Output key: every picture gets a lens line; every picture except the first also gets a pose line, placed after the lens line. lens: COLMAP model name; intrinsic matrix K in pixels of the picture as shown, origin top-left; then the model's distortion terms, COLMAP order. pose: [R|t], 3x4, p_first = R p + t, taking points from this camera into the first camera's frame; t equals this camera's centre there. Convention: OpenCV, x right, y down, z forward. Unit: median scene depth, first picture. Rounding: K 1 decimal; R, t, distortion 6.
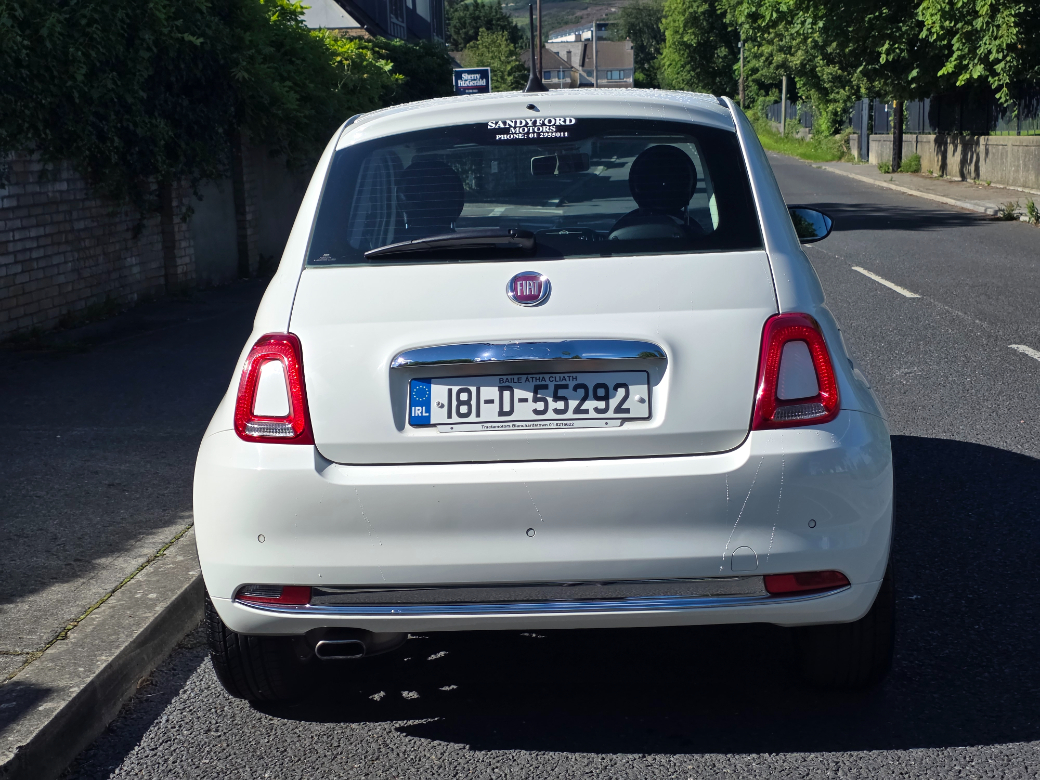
lens RADIAL K [[1414.5, 0, 518.3], [0, 1414.5, 389.0], [0, 0, 1]] dist [0.049573, 0.000000]
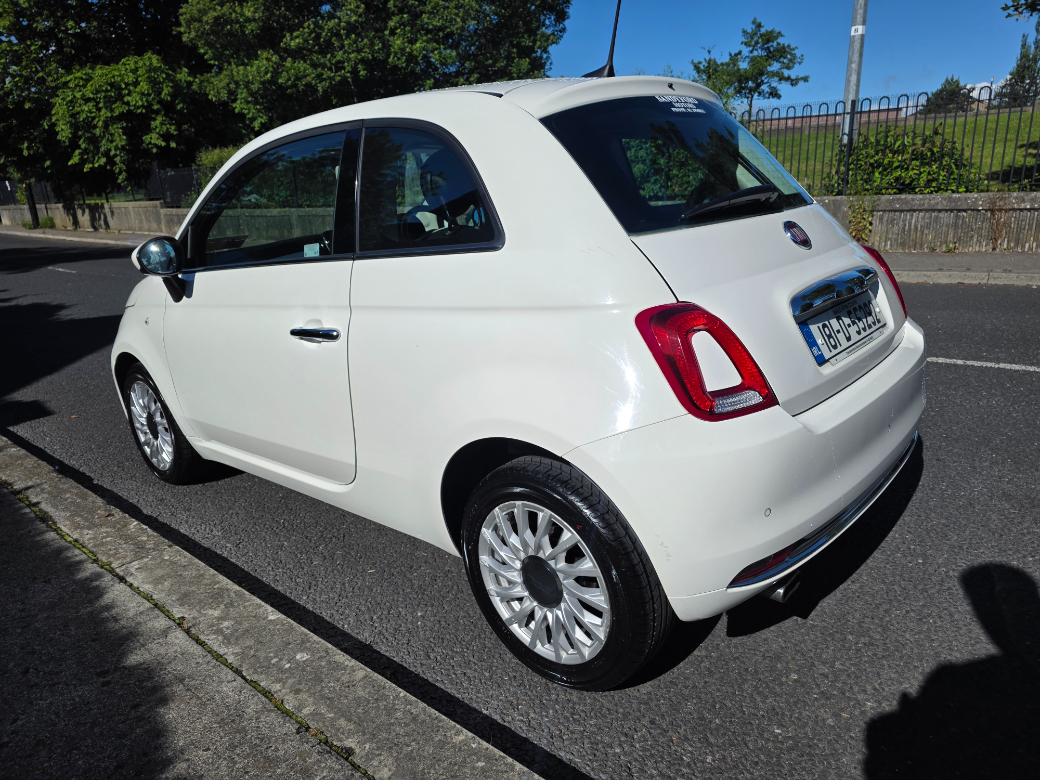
lens RADIAL K [[716.9, 0, 519.1], [0, 716.9, 395.7], [0, 0, 1]] dist [0.038682, -0.018864]
pose [[0.615543, -0.227376, 0.754590, -0.636005], [0.168431, 0.973309, 0.155887, -0.075592], [-0.769895, 0.031141, 0.637411, 0.824939]]
